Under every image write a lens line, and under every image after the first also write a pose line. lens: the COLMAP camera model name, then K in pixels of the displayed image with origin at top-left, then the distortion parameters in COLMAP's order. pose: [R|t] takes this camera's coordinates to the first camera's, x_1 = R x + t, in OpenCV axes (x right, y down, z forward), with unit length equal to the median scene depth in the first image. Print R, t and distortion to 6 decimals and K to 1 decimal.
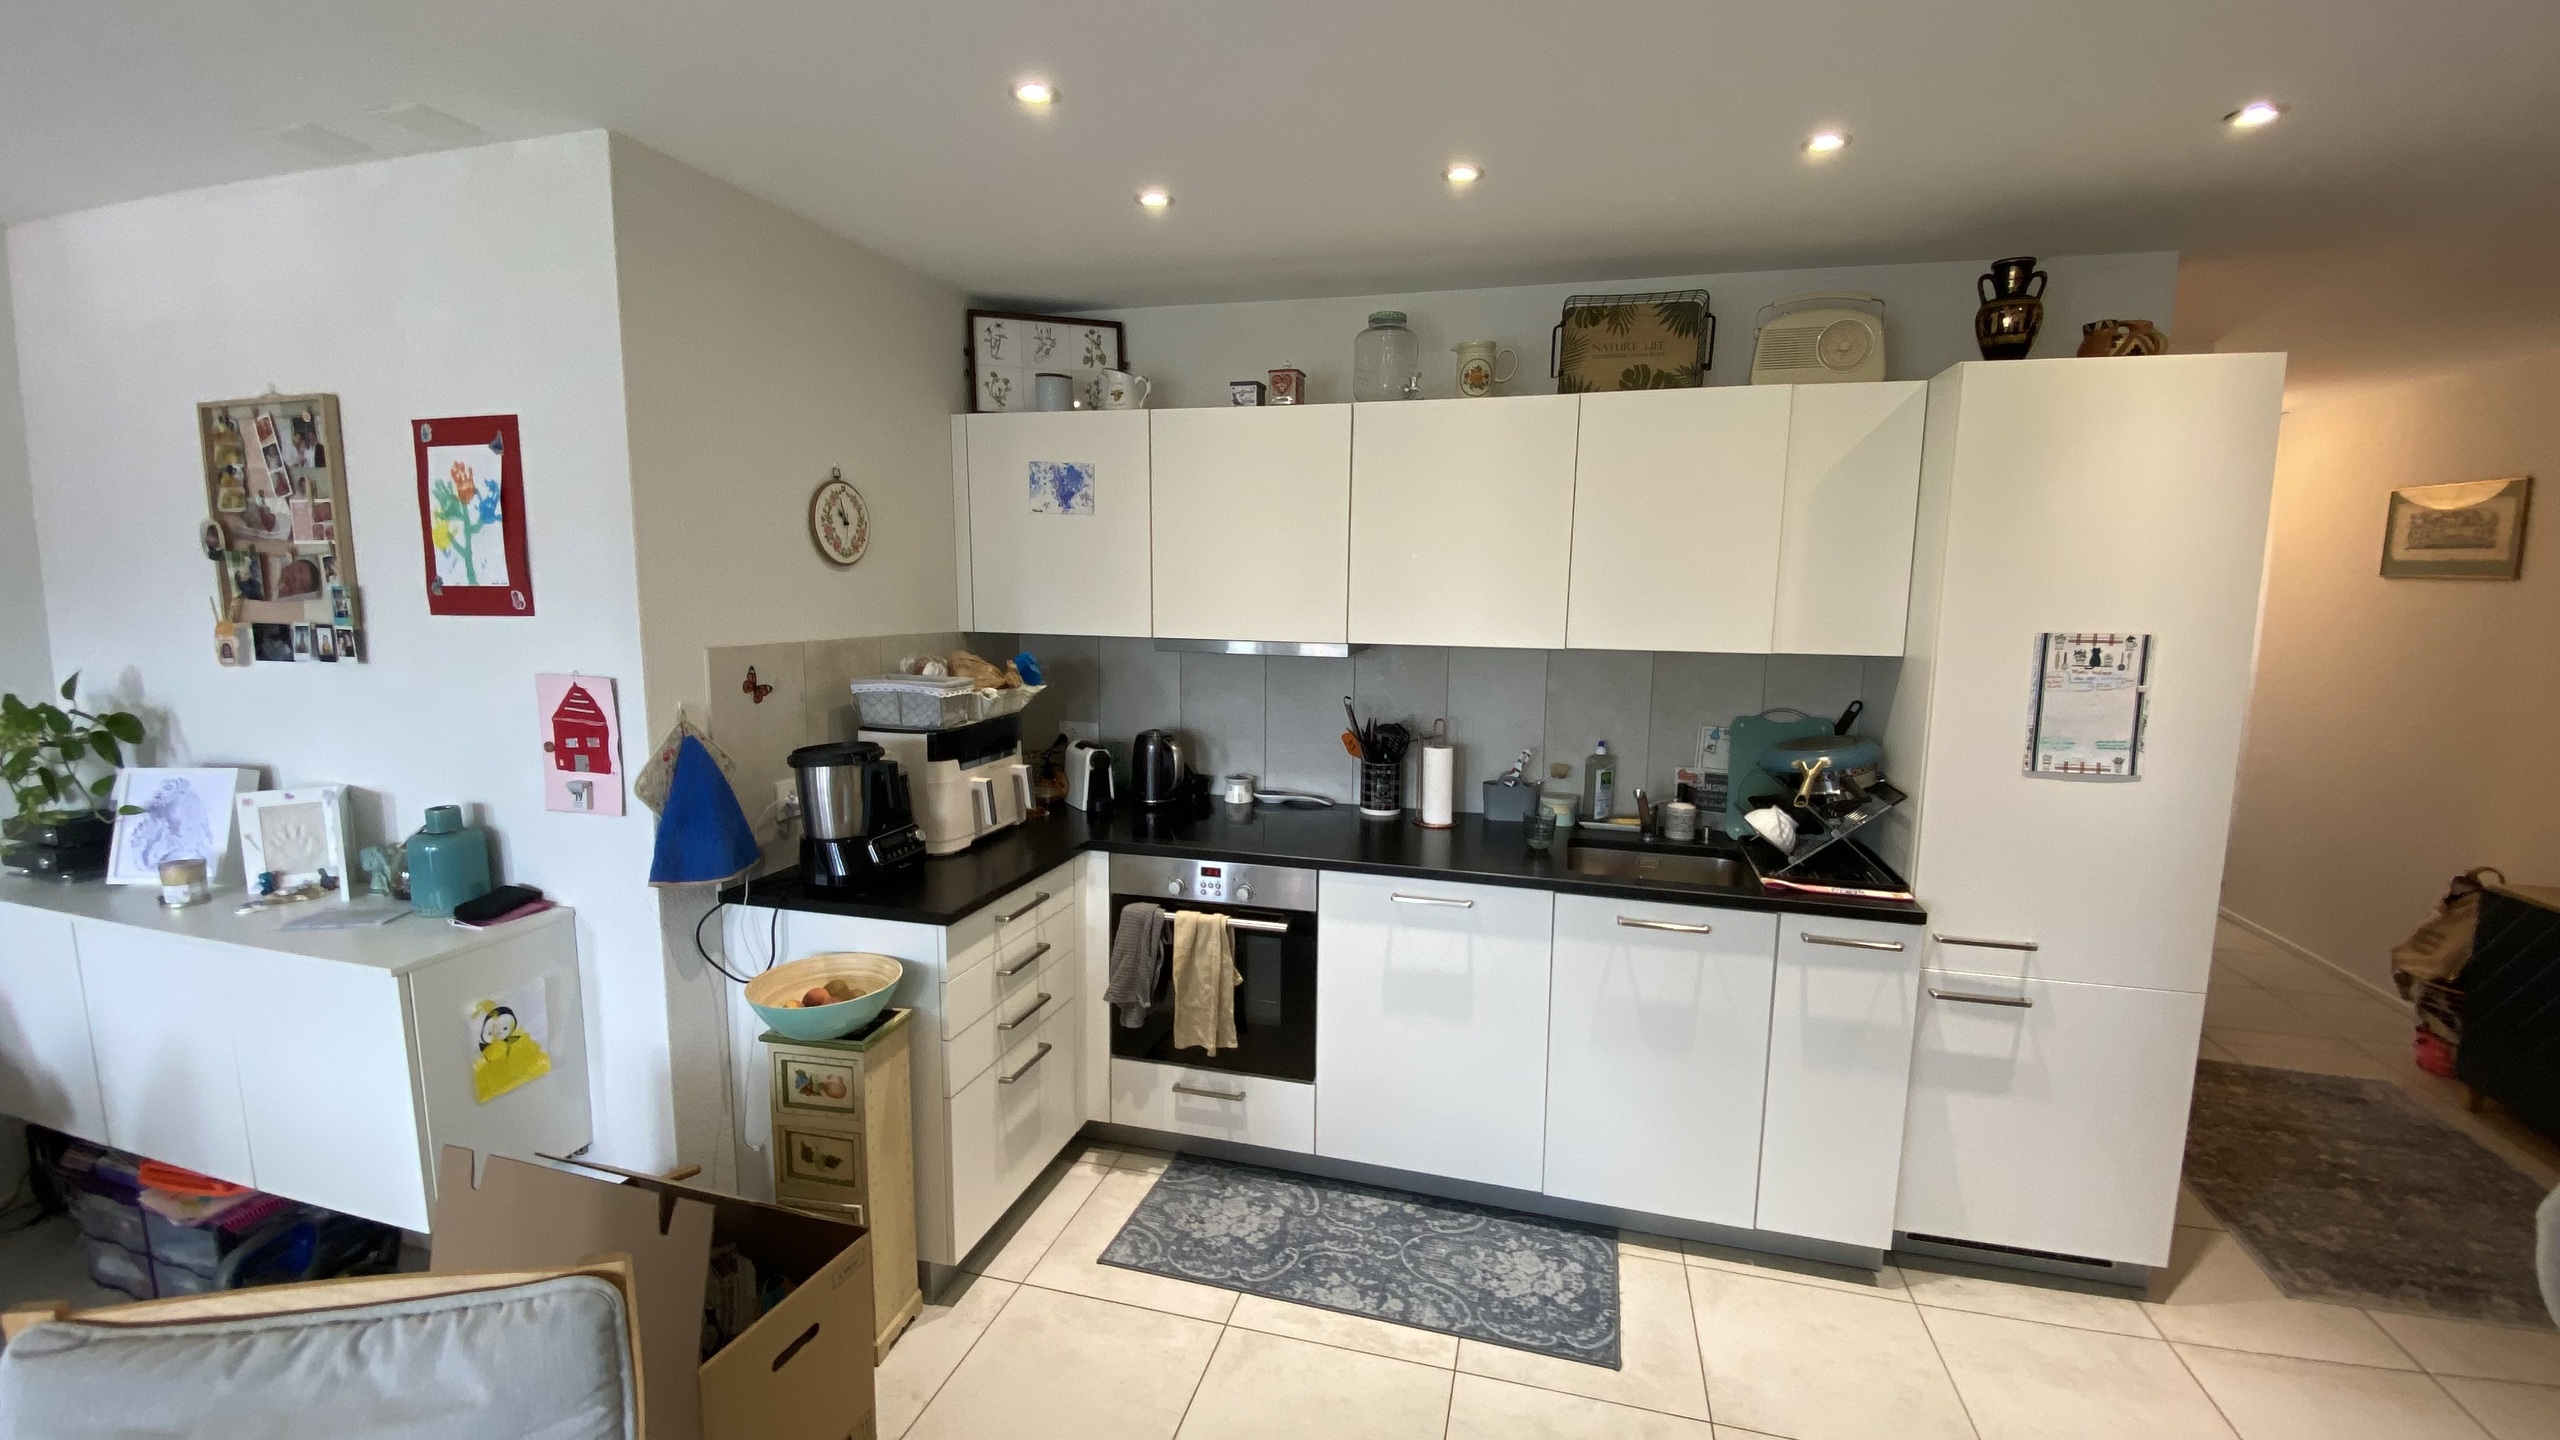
lens RADIAL K [[1031.0, 0, 1283.2], [0, 1031.0, 731.9], [0, 0, 1]] dist [0.058459, -0.042736]
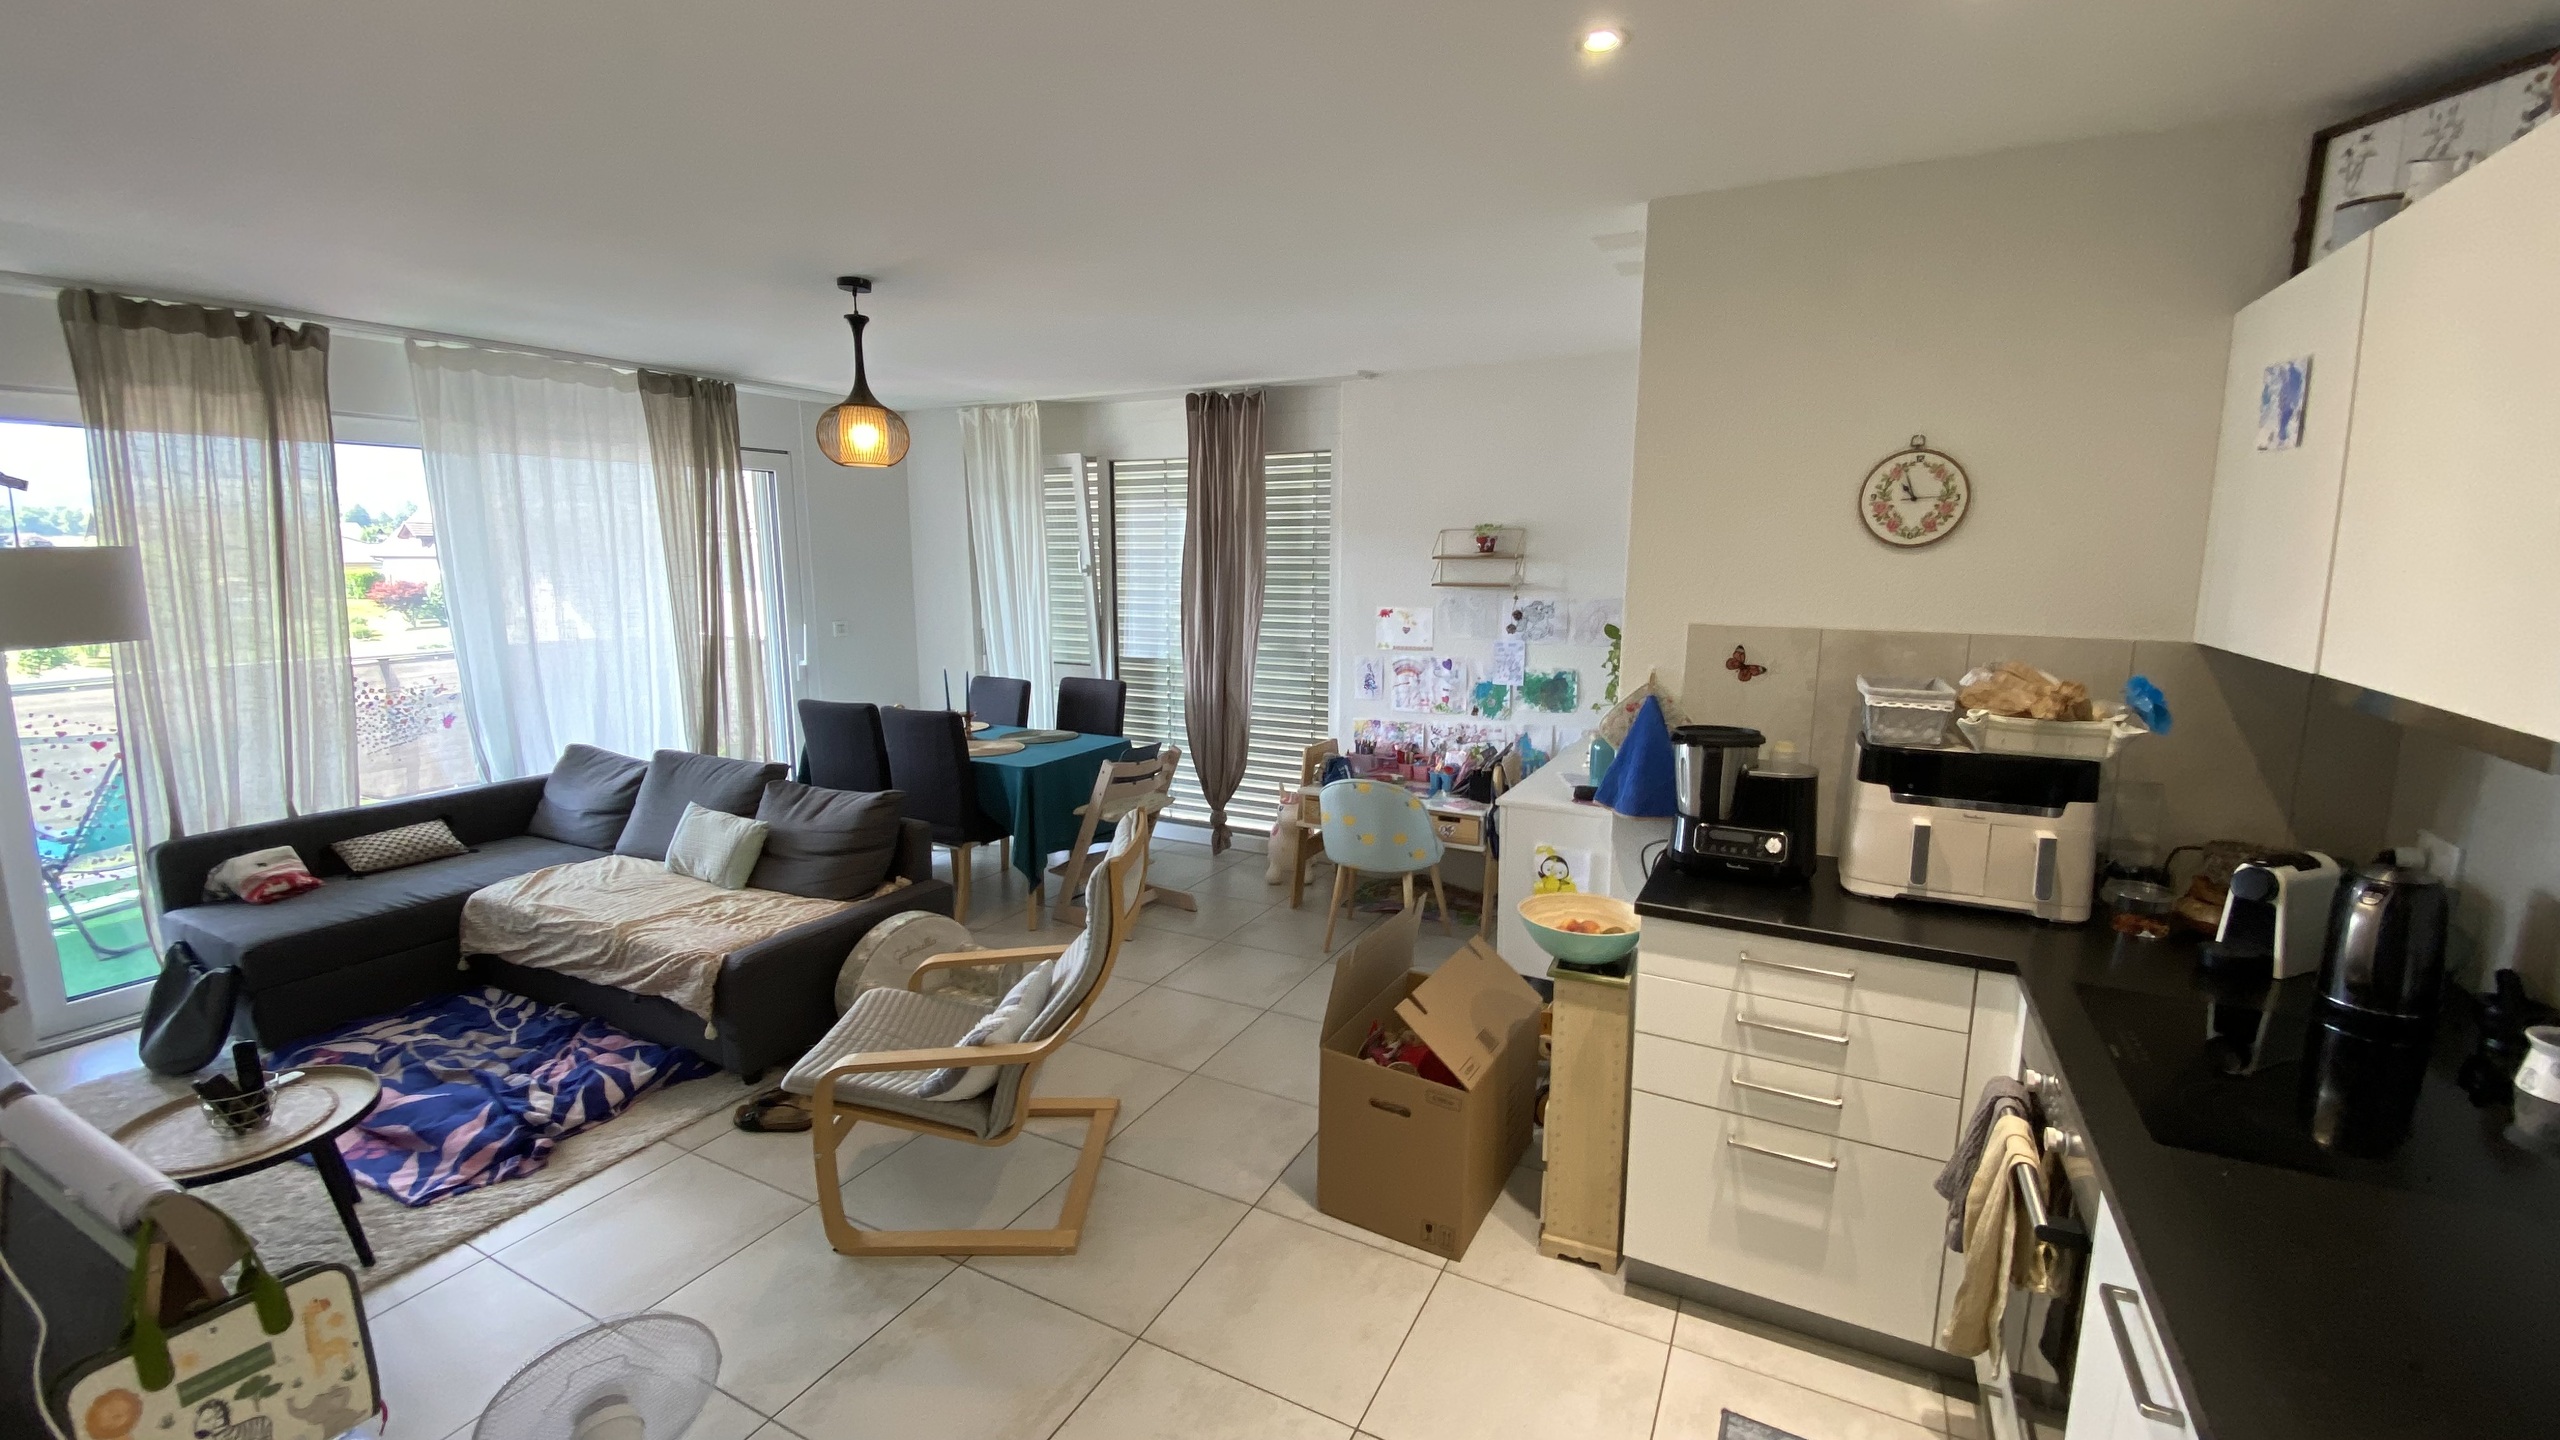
lens RADIAL K [[1065.7, 0, 1276.3], [0, 1065.7, 700.0], [0, 0, 1]] dist [0.026920, -0.024452]
pose [[-0.223790, 0.133425, -0.965461, 0.679847], [-0.134224, 0.976927, 0.166122, -0.131191], [0.965351, 0.166764, -0.200717, 0.803971]]
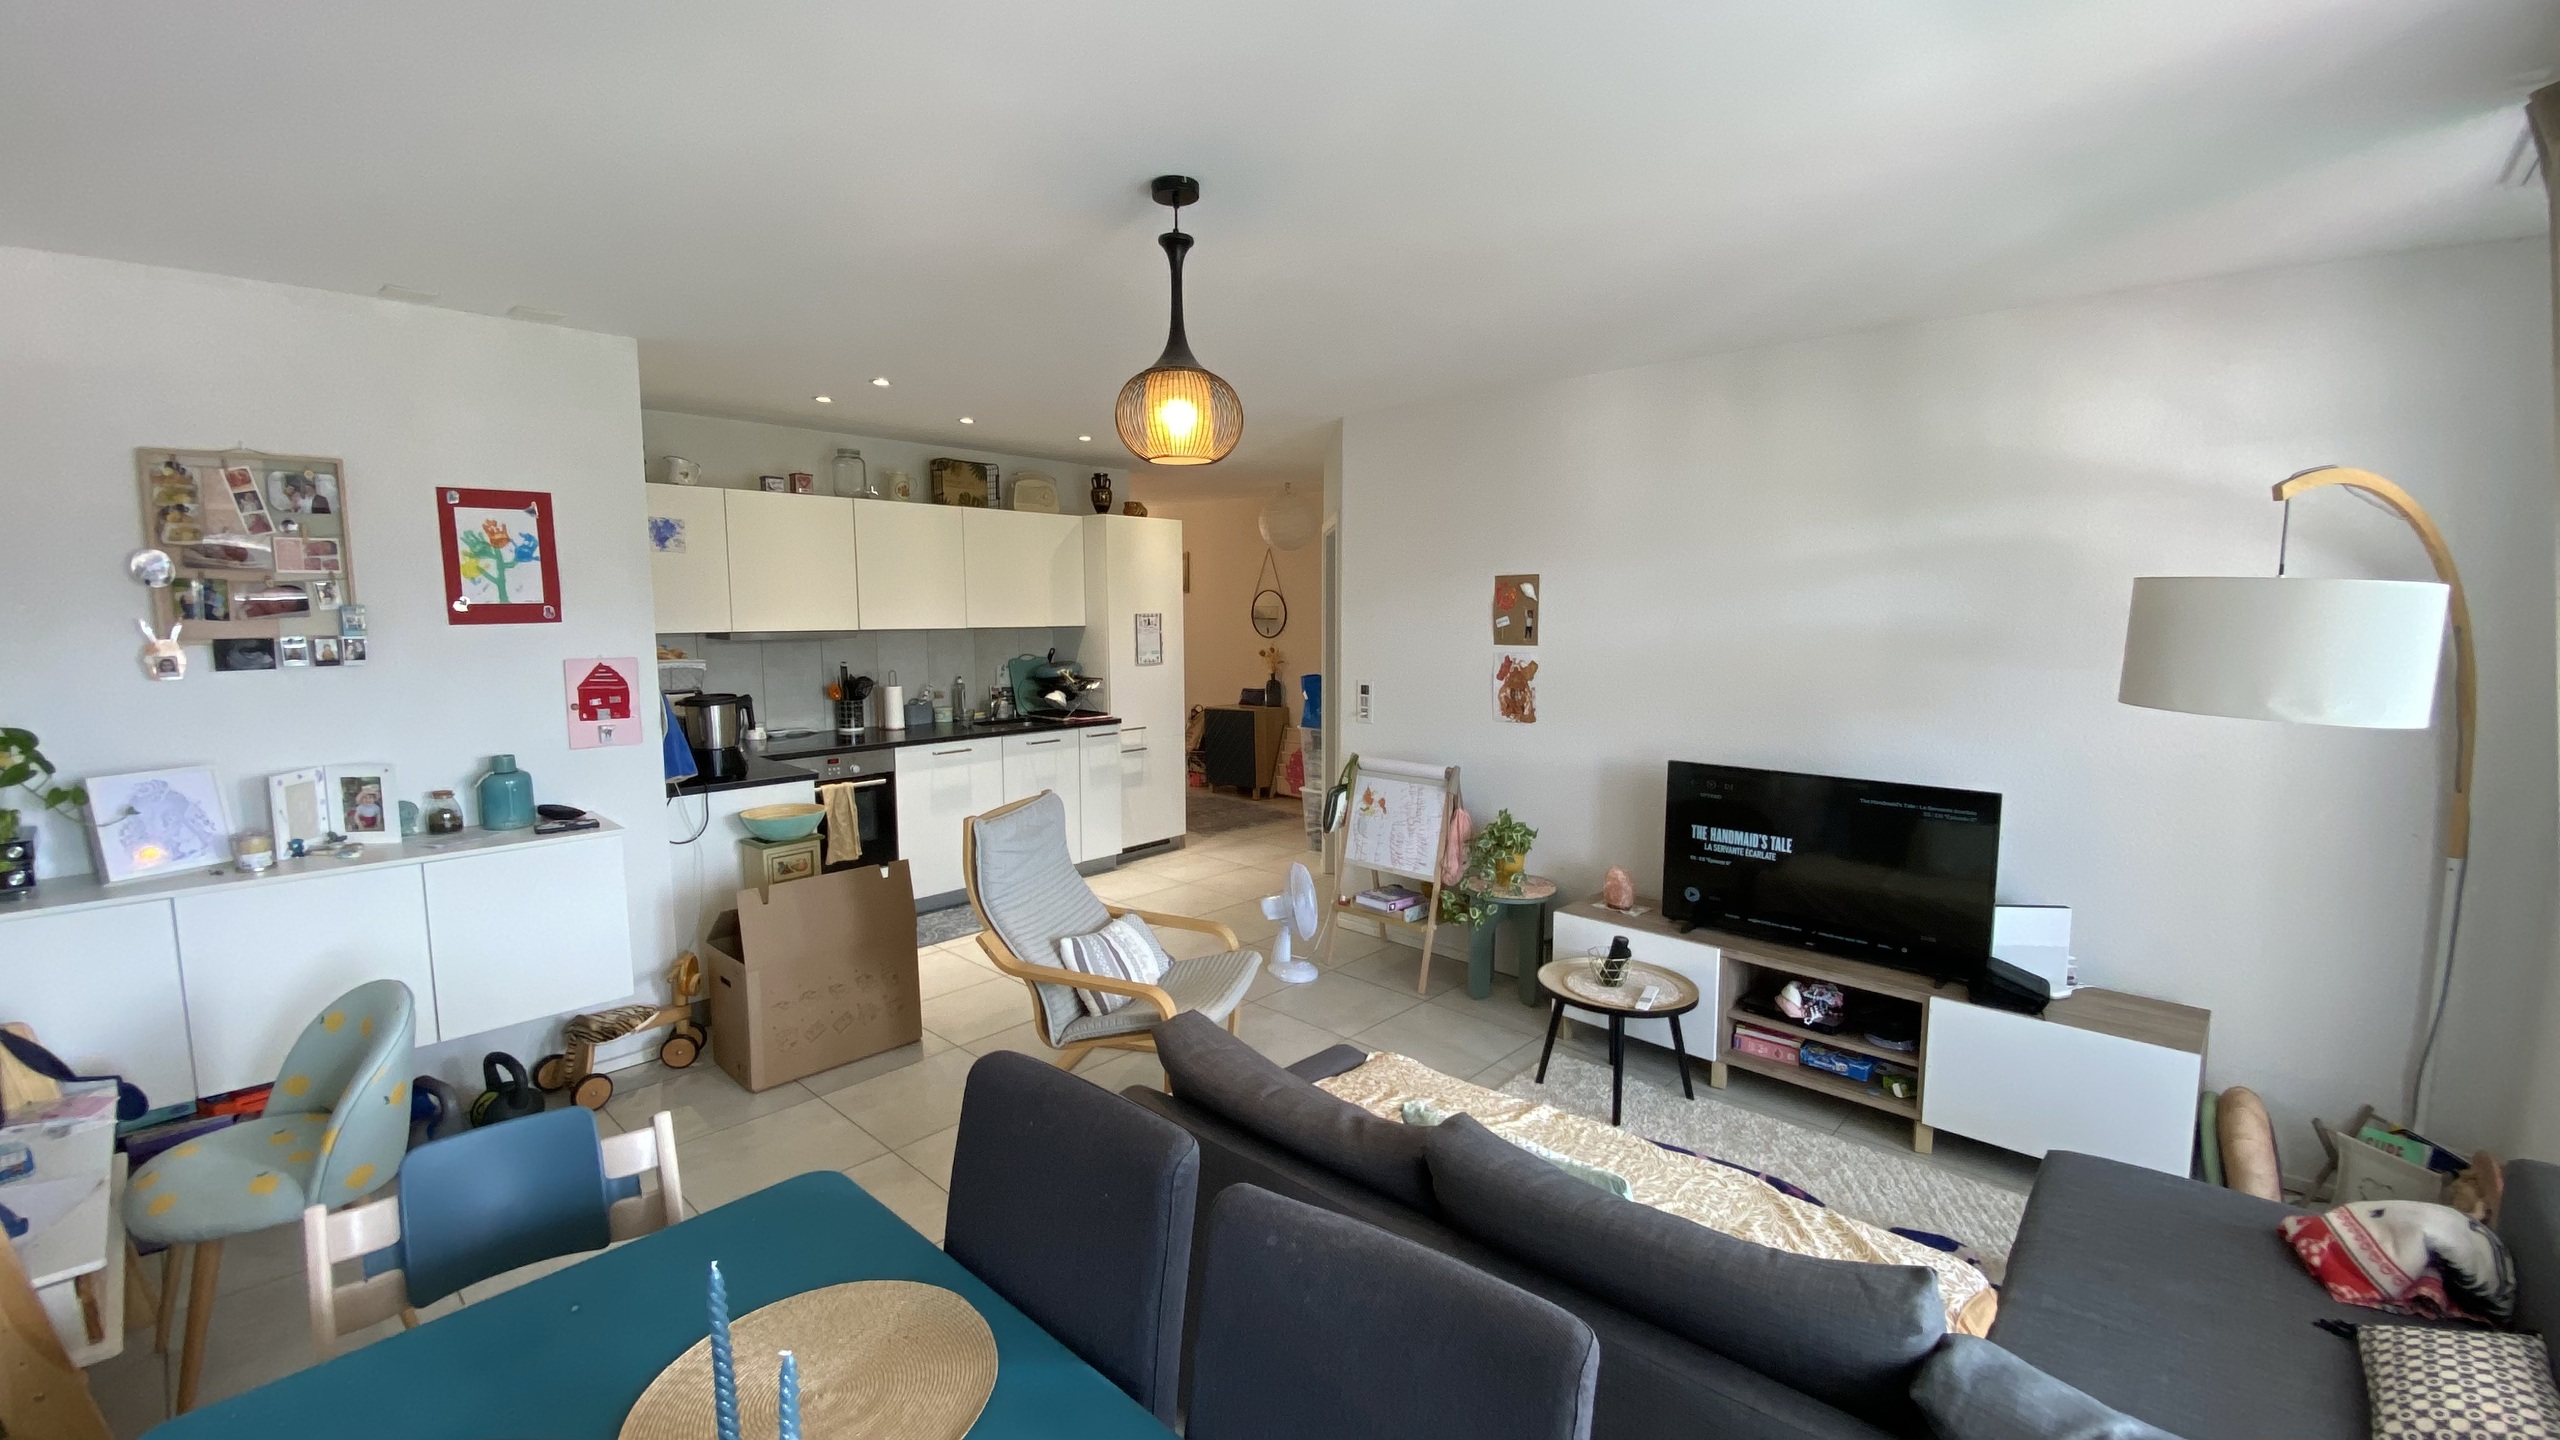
lens RADIAL K [[1037.0, 0, 1280.0], [0, 1037.0, 720.0], [0, 0, 1]] dist [-0.001416, -0.021956]
pose [[0.462501, -0.108370, 0.879971, -1.485545], [0.128947, 0.990171, 0.054169, 0.081317], [-0.877192, 0.088417, 0.471929, -0.591238]]
